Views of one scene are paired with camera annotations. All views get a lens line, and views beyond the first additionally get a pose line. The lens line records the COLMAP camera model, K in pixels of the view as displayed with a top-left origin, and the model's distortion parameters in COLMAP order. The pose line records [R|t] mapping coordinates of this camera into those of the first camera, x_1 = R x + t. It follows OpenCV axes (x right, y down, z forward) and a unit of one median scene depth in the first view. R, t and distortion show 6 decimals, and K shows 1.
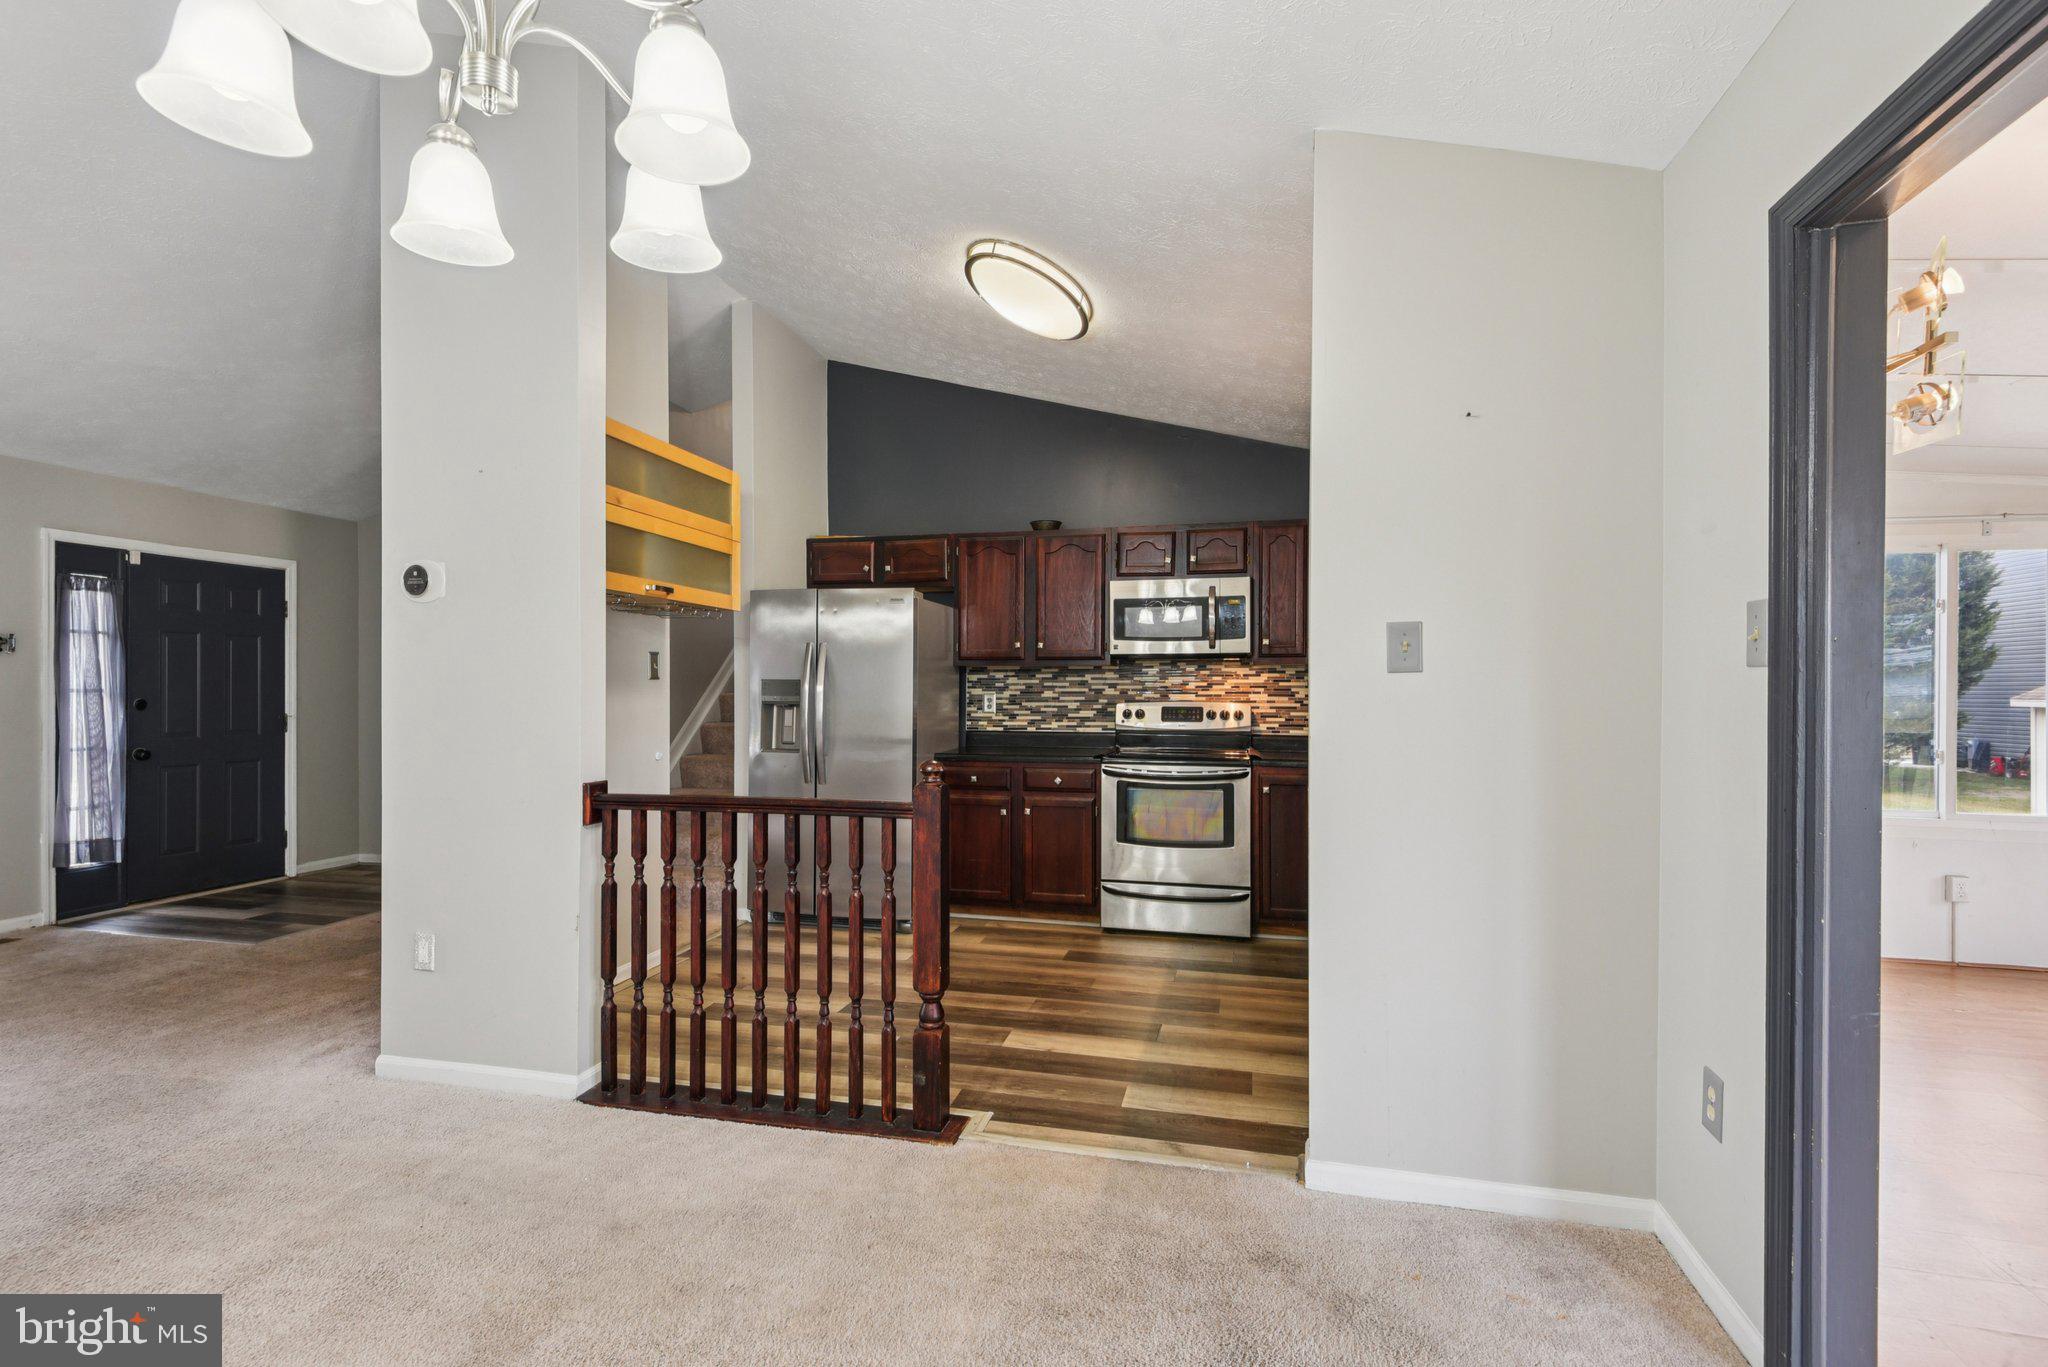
lens RADIAL K [[936.6, 0, 1018.0], [0, 936.6, 686.3], [0, 0, 1]] dist [0.032346, -0.021312]
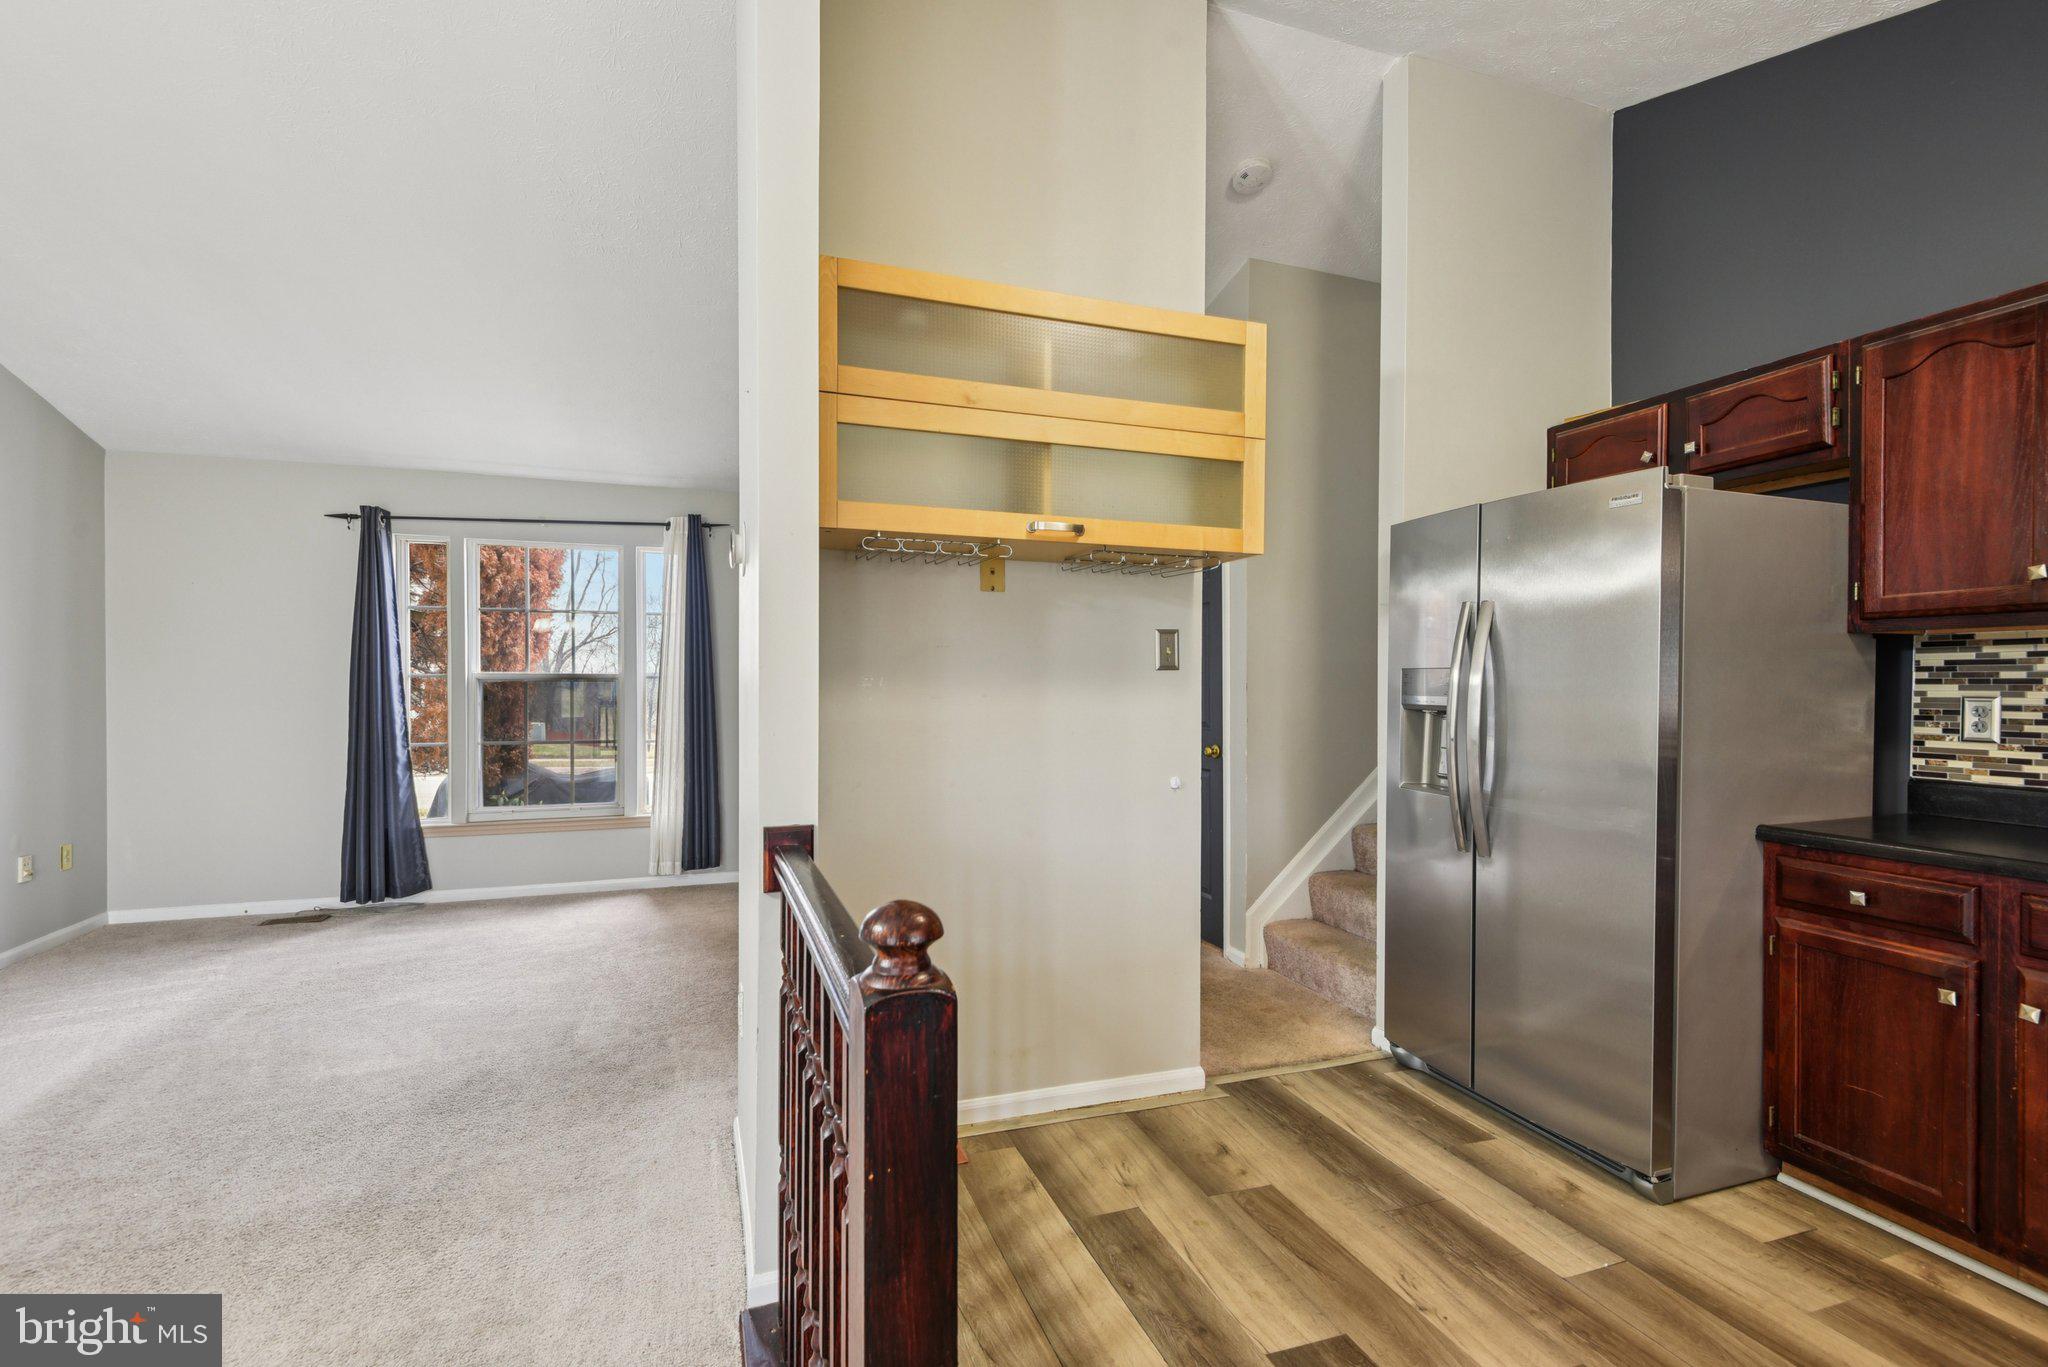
lens RADIAL K [[924.7, 0, 1026.1], [0, 924.7, 690.8], [0, 0, 1]] dist [0.028333, -0.019474]
pose [[0.543662, 0.007324, -0.839273, 0.095622], [0.000197, 0.999961, 0.008853, 0.001661], [0.839304, -0.004979, 0.543639, 0.435483]]
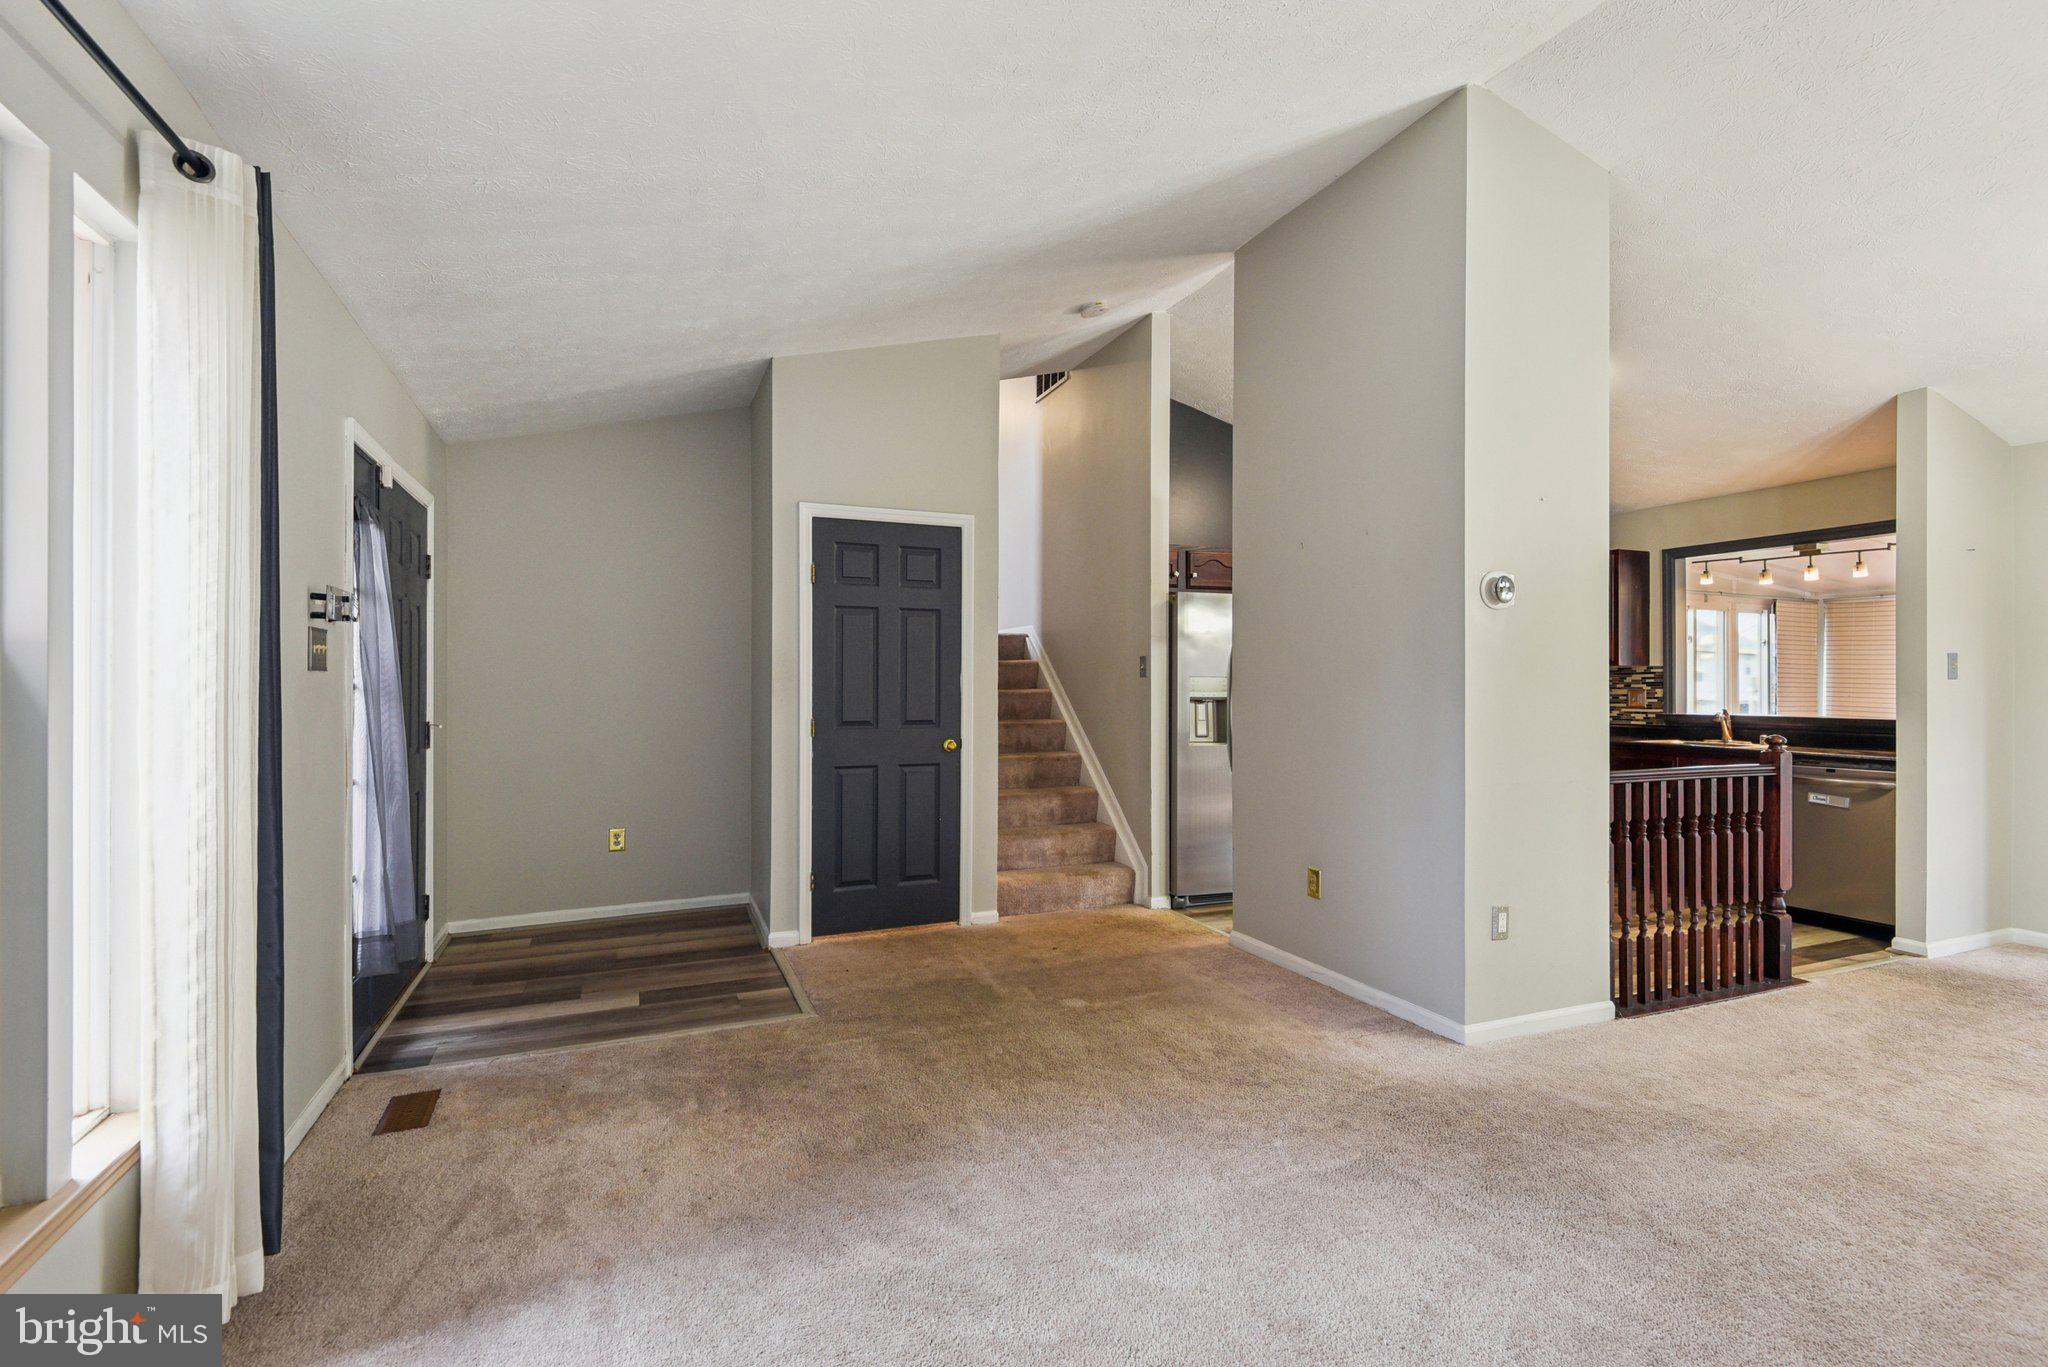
lens RADIAL K [[933.7, 0, 1024.0], [0, 933.7, 683.5], [0, 0, 1]] dist [0.033730, -0.025043]
pose [[0.809437, 0.001153, 0.587205, -0.979940], [-0.002105, 0.999997, 0.000939, -0.000209], [-0.587202, -0.001997, 0.809438, 0.242832]]
